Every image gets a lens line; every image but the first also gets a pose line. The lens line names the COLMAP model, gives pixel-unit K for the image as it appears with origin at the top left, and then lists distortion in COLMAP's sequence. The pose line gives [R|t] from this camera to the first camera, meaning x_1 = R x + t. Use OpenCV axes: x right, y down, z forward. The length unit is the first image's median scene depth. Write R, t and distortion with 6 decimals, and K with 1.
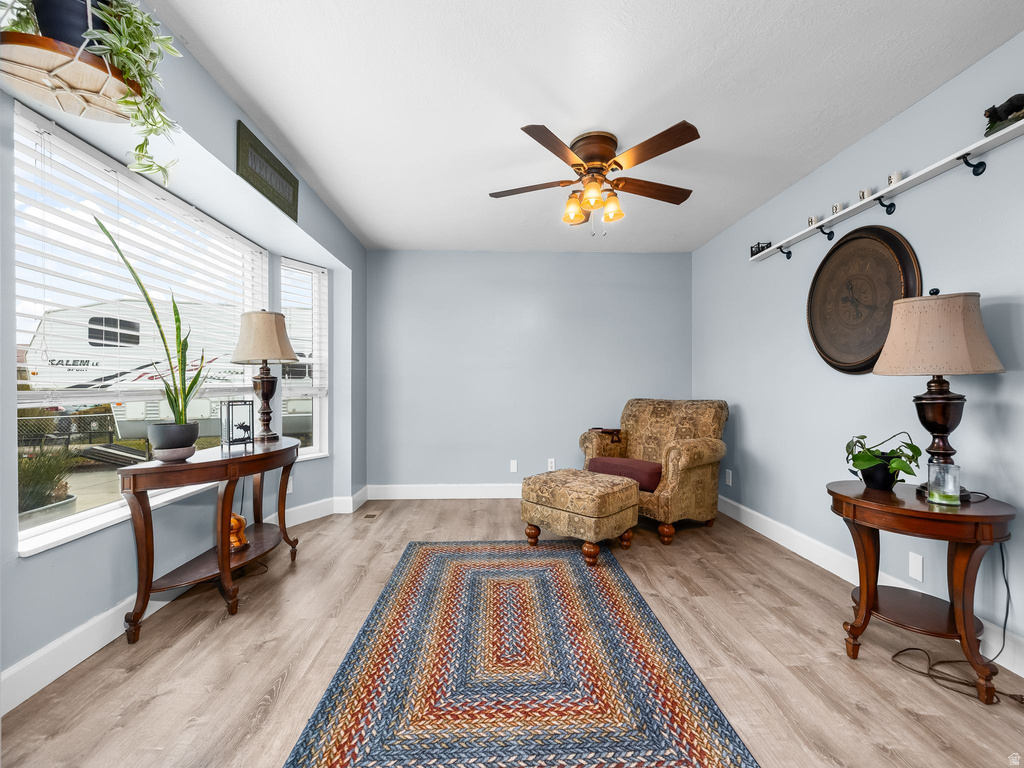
lens RADIAL K [[431.5, 0, 507.4], [0, 431.5, 385.1], [0, 0, 1]] dist [-0.004739, -0.000333]
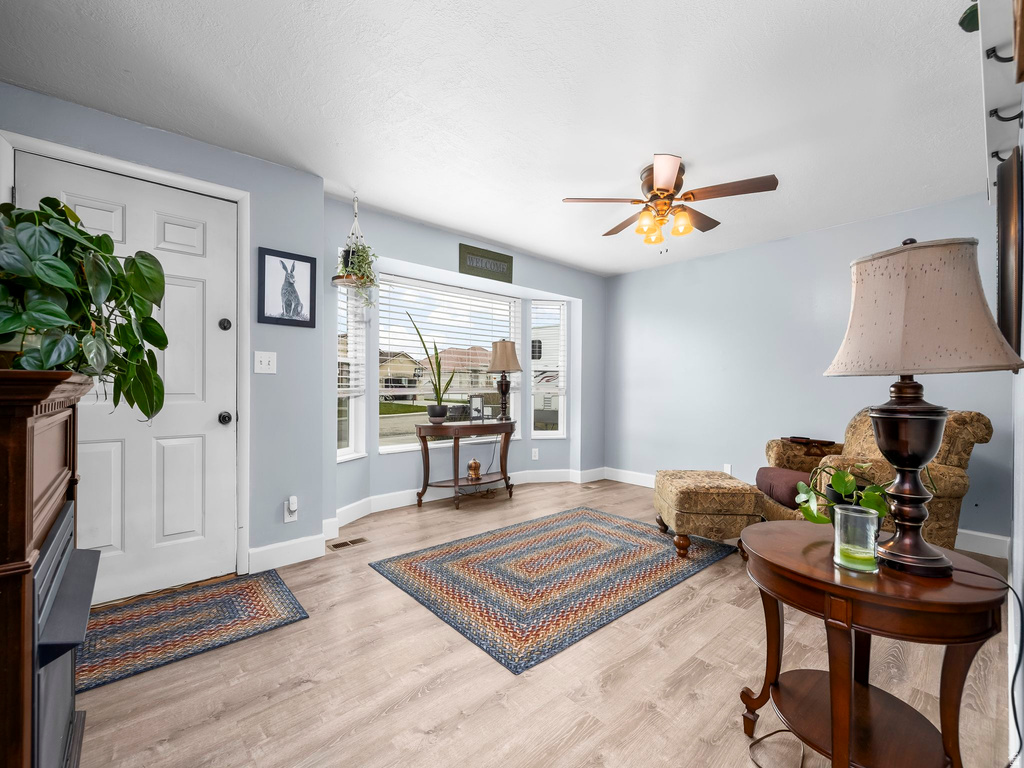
lens RADIAL K [[431.5, 0, 506.1], [0, 431.5, 385.5], [0, 0, 1]] dist [-0.004739, -0.000333]
pose [[0.632605, 0.002562, -0.774471, 0.807918], [-0.005247, 0.999986, -0.000977, -0.001845], [0.774457, 0.004682, 0.632609, -0.015162]]
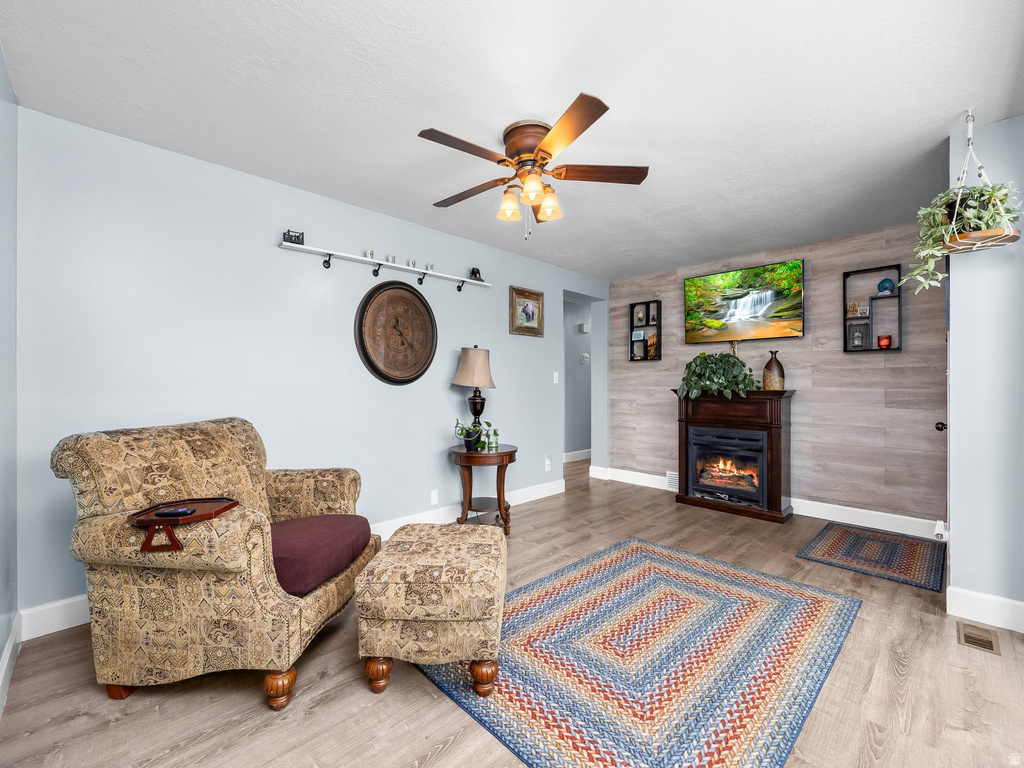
lens RADIAL K [[431.5, 0, 507.3], [0, 431.5, 384.1], [0, 0, 1]] dist [-0.004739, -0.000333]
pose [[-0.680857, 0.002871, 0.732411, -0.434645], [-0.000380, 0.999991, -0.004274, -0.024002], [-0.732417, -0.003189, -0.680849, 1.647191]]
